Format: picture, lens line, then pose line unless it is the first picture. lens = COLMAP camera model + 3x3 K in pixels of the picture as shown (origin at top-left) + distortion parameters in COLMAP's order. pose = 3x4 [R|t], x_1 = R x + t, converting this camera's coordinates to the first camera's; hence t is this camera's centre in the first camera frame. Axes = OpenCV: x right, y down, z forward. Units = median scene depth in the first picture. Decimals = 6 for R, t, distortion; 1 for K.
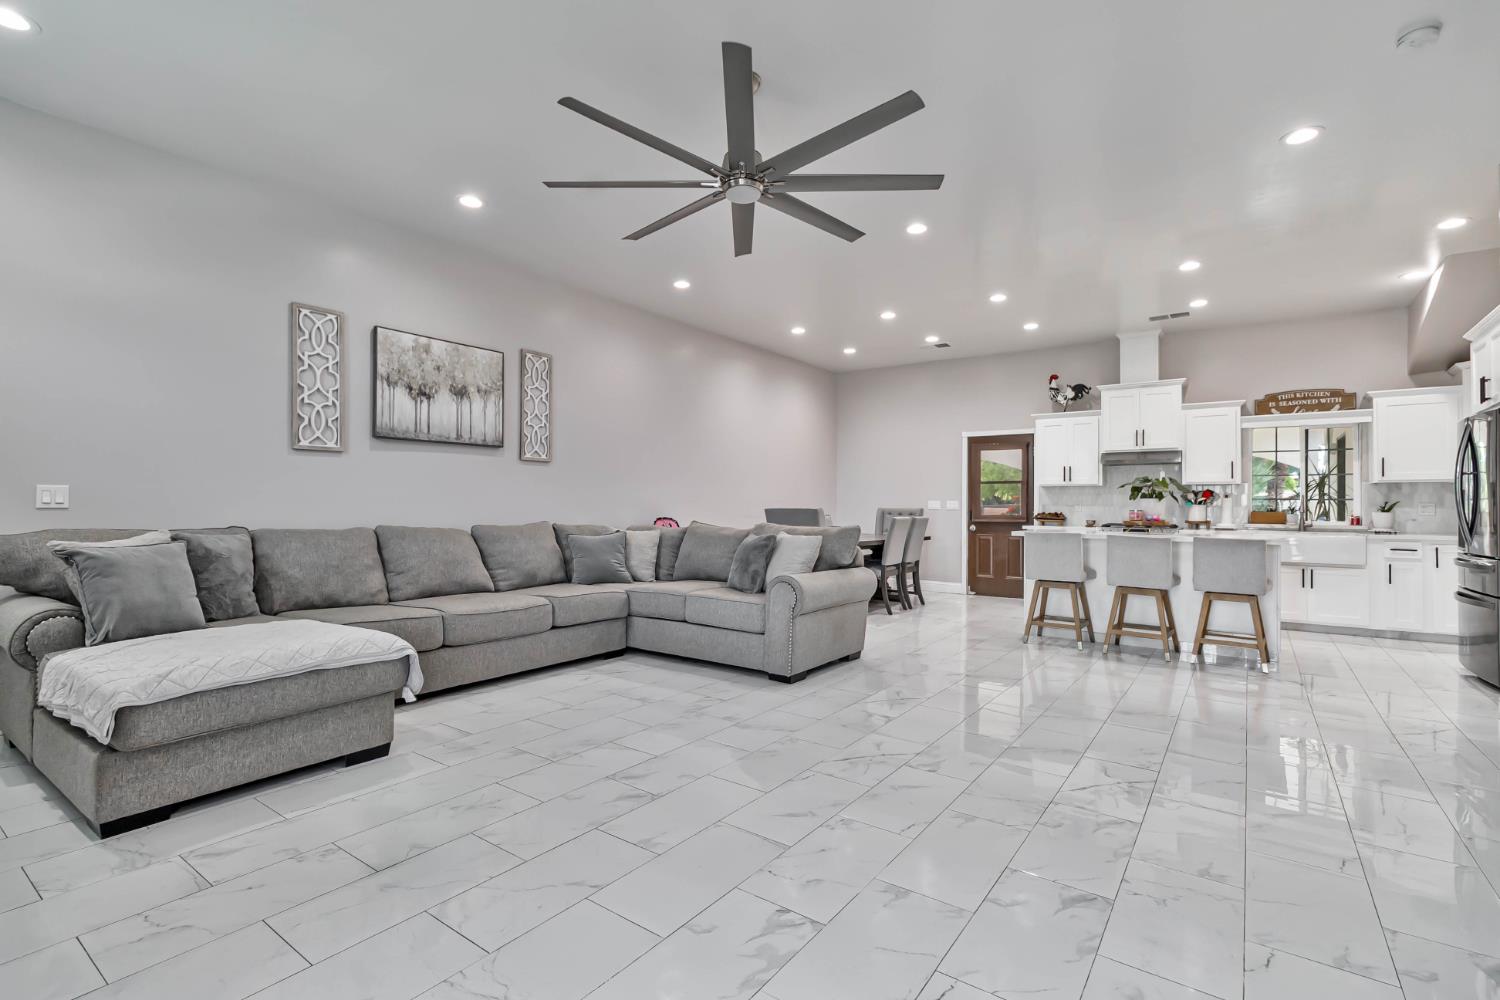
lens RADIAL K [[704.8, 0, 769.4], [0, 704.8, 503.4], [0, 0, 1]] dist [-0.001203, -0.000409]
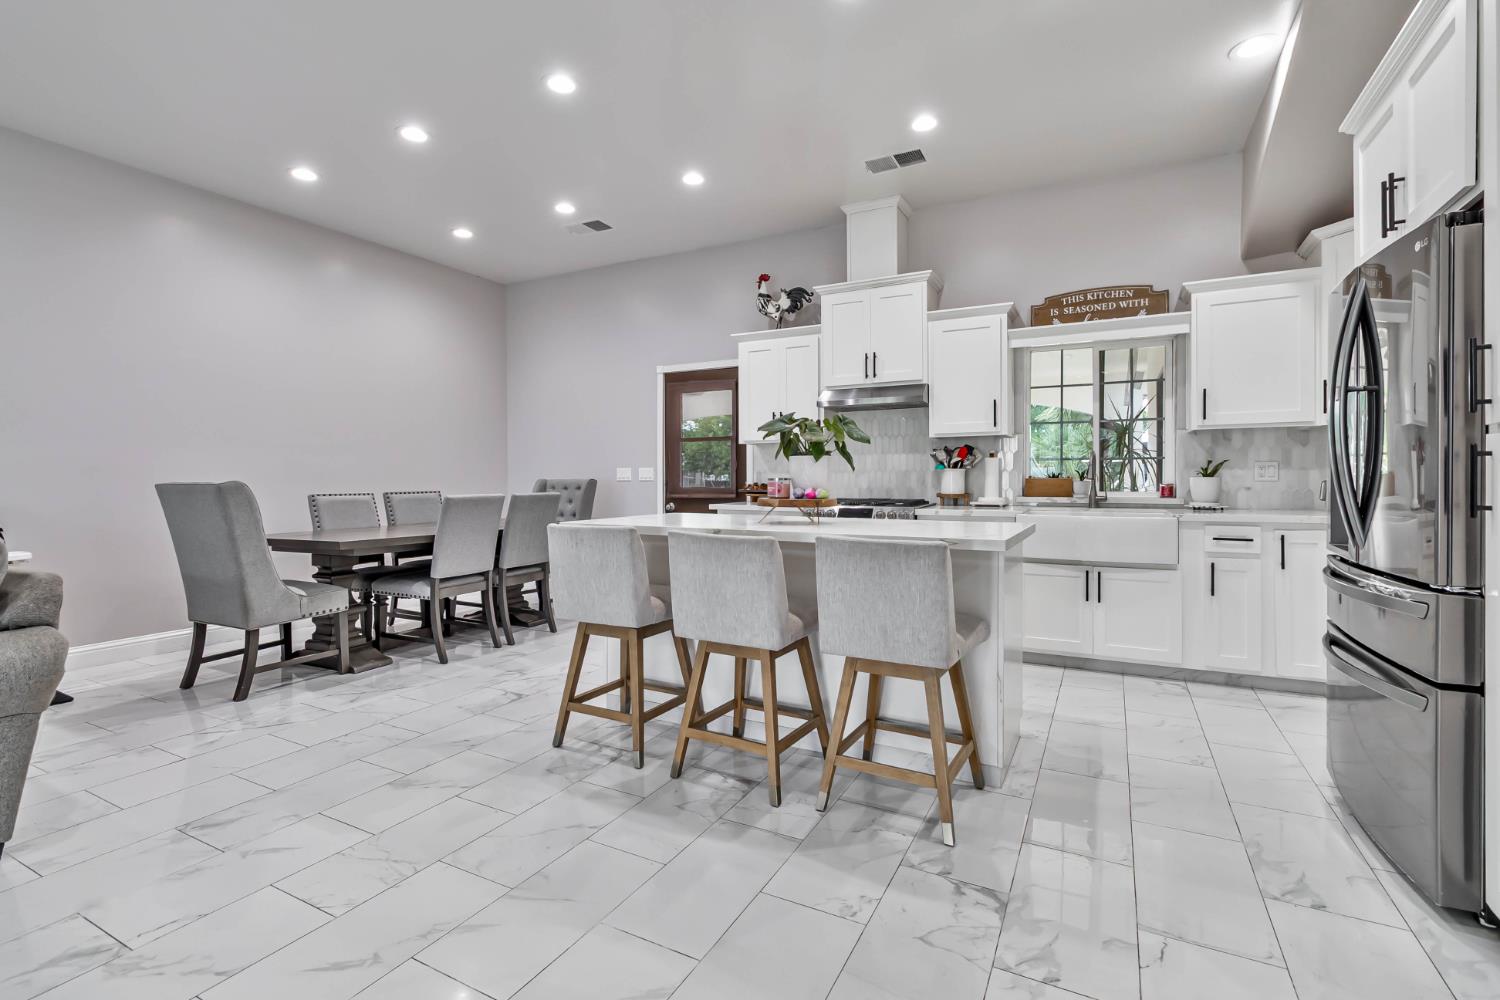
lens RADIAL K [[658.4, 0, 805.5], [0, 658.4, 493.0], [0, 0, 1]] dist [0.000830, 0.000154]
pose [[0.988030, -0.015023, 0.153527, 0.395936], [0.010888, 0.999556, 0.027738, 0.006283], [-0.153875, -0.025734, 0.987755, 0.437133]]
